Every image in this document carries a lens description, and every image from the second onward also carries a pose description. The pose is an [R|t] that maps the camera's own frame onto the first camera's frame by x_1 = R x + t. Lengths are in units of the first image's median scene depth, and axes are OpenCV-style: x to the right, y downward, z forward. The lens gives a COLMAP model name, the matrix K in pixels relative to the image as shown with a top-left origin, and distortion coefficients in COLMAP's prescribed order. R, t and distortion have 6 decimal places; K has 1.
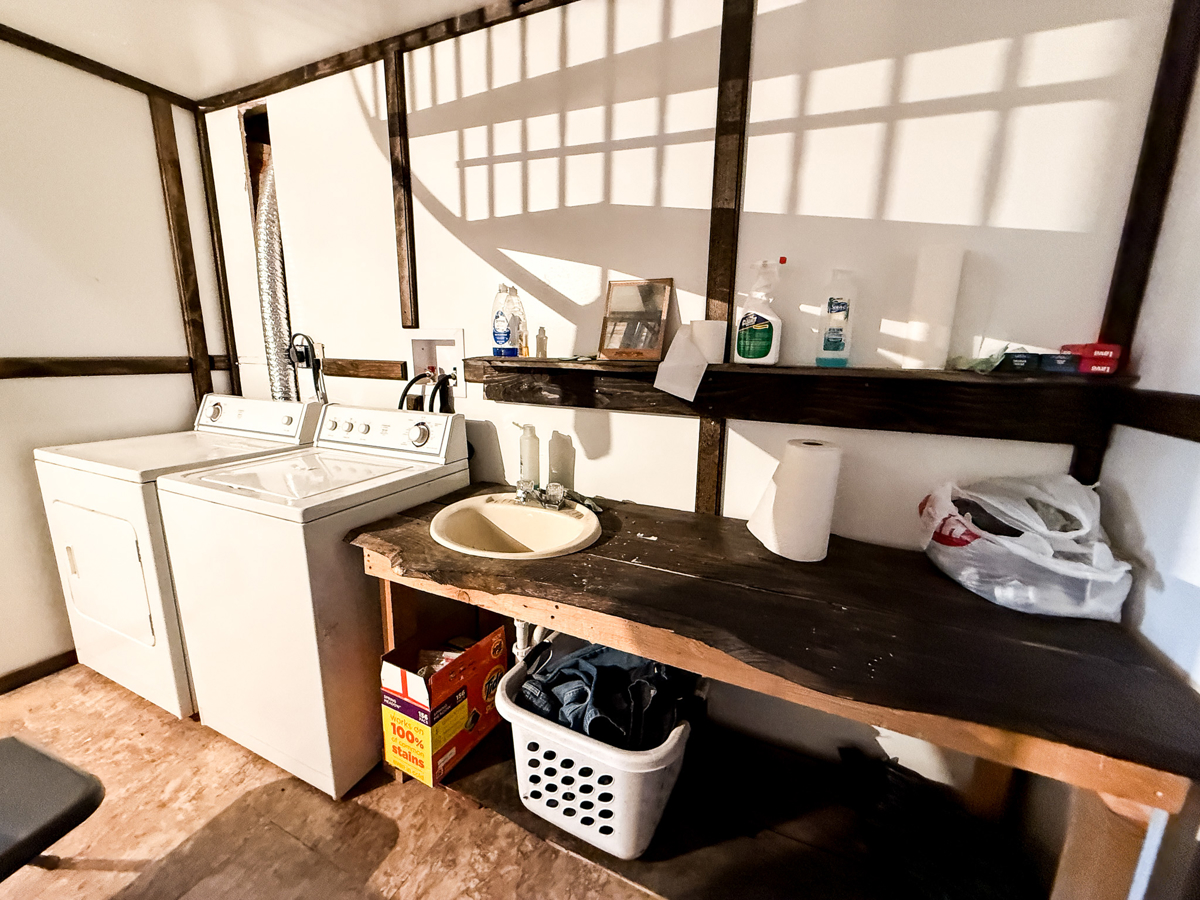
lens RADIAL K [[479.9, 0, 597.9], [0, 479.9, 451.1], [0, 0, 1]] dist [0.001550, -0.000624]
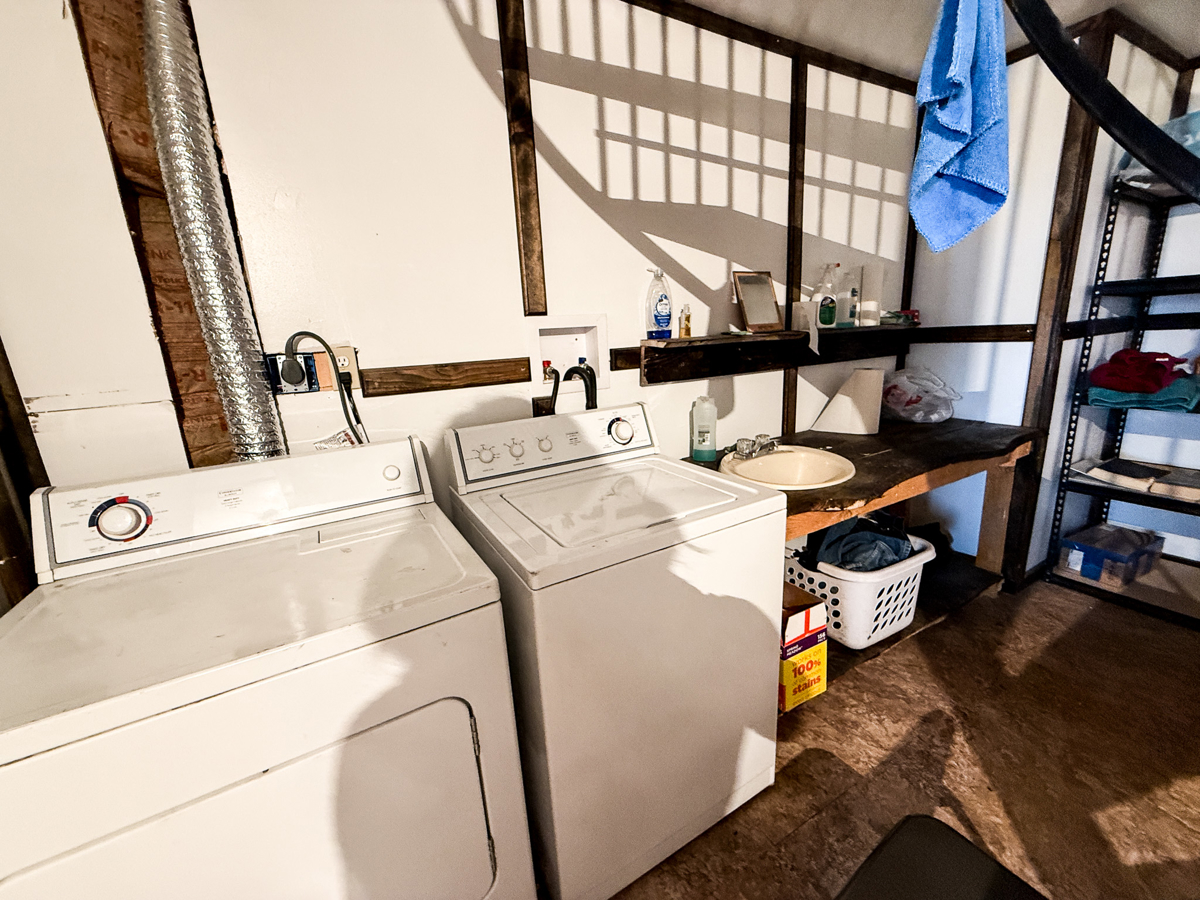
lens RADIAL K [[479.9, 0, 598.0], [0, 479.9, 450.4], [0, 0, 1]] dist [0.001550, -0.000624]
pose [[0.581524, -0.240262, 0.777242, -1.229496], [0.231306, 0.964794, 0.125178, -0.136541], [-0.779954, 0.106986, 0.616625, 0.534547]]
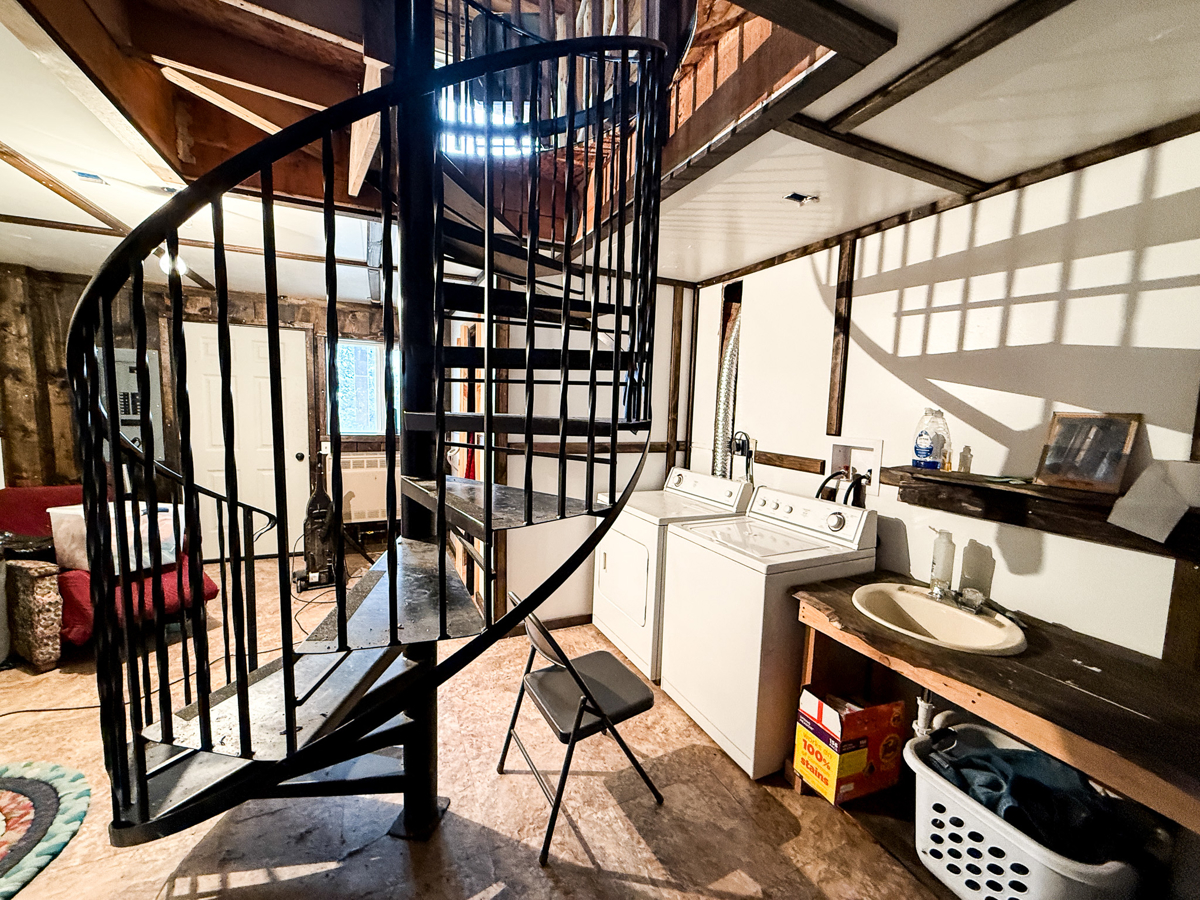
lens RADIAL K [[479.9, 0, 595.3], [0, 479.9, 450.3], [0, 0, 1]] dist [0.001550, -0.000624]
pose [[0.760130, 0.069053, -0.646091, -0.054455], [-0.152662, 0.985483, -0.074282, -0.032360], [0.631582, 0.155097, 0.759637, -0.434095]]
